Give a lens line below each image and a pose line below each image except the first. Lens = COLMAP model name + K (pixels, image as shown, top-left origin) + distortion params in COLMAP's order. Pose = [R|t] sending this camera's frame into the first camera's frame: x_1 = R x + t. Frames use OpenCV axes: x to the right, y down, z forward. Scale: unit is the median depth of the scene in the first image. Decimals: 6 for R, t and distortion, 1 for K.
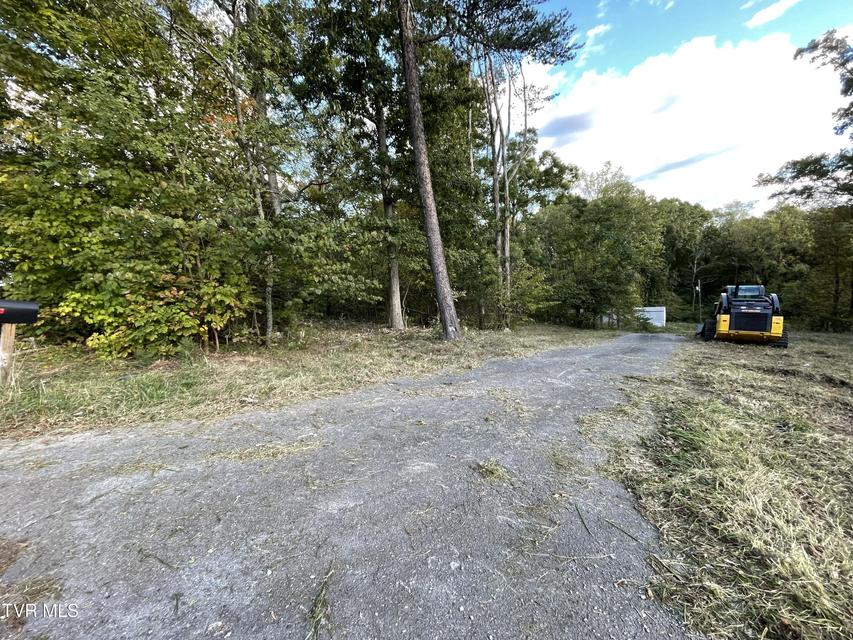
lens RADIAL K [[345.1, 0, 421.3], [0, 345.1, 321.8], [0, 0, 1]] dist [0.001678, 0.000115]
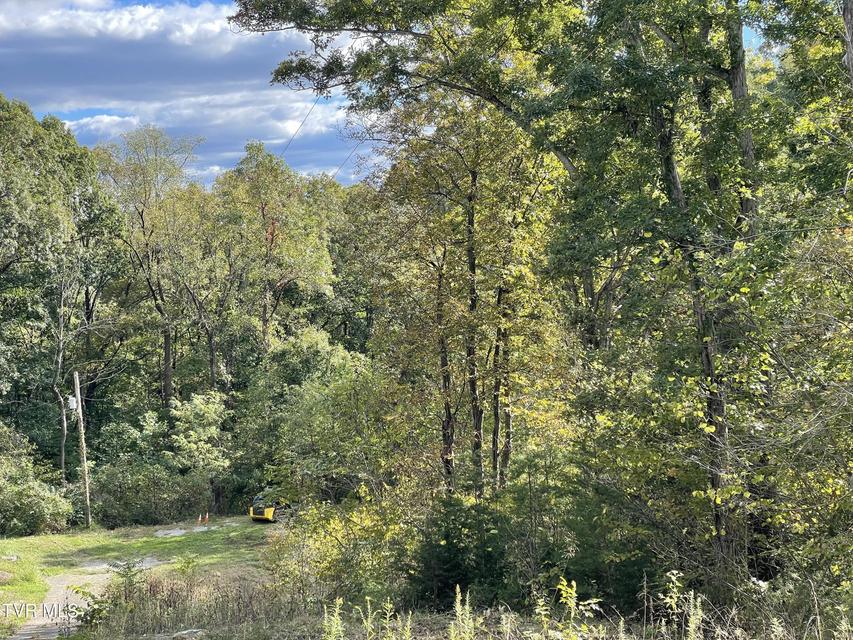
lens RADIAL K [[1263.0, 0, 422.7], [0, 1263.0, 314.1], [0, 0, 1]] dist [0.157085, 0.000000]
pose [[0.585302, 0.043056, 0.809671, 0.855100], [0.092408, 0.988540, -0.119368, -0.125384], [-0.805532, 0.144686, 0.574616, 1.146993]]
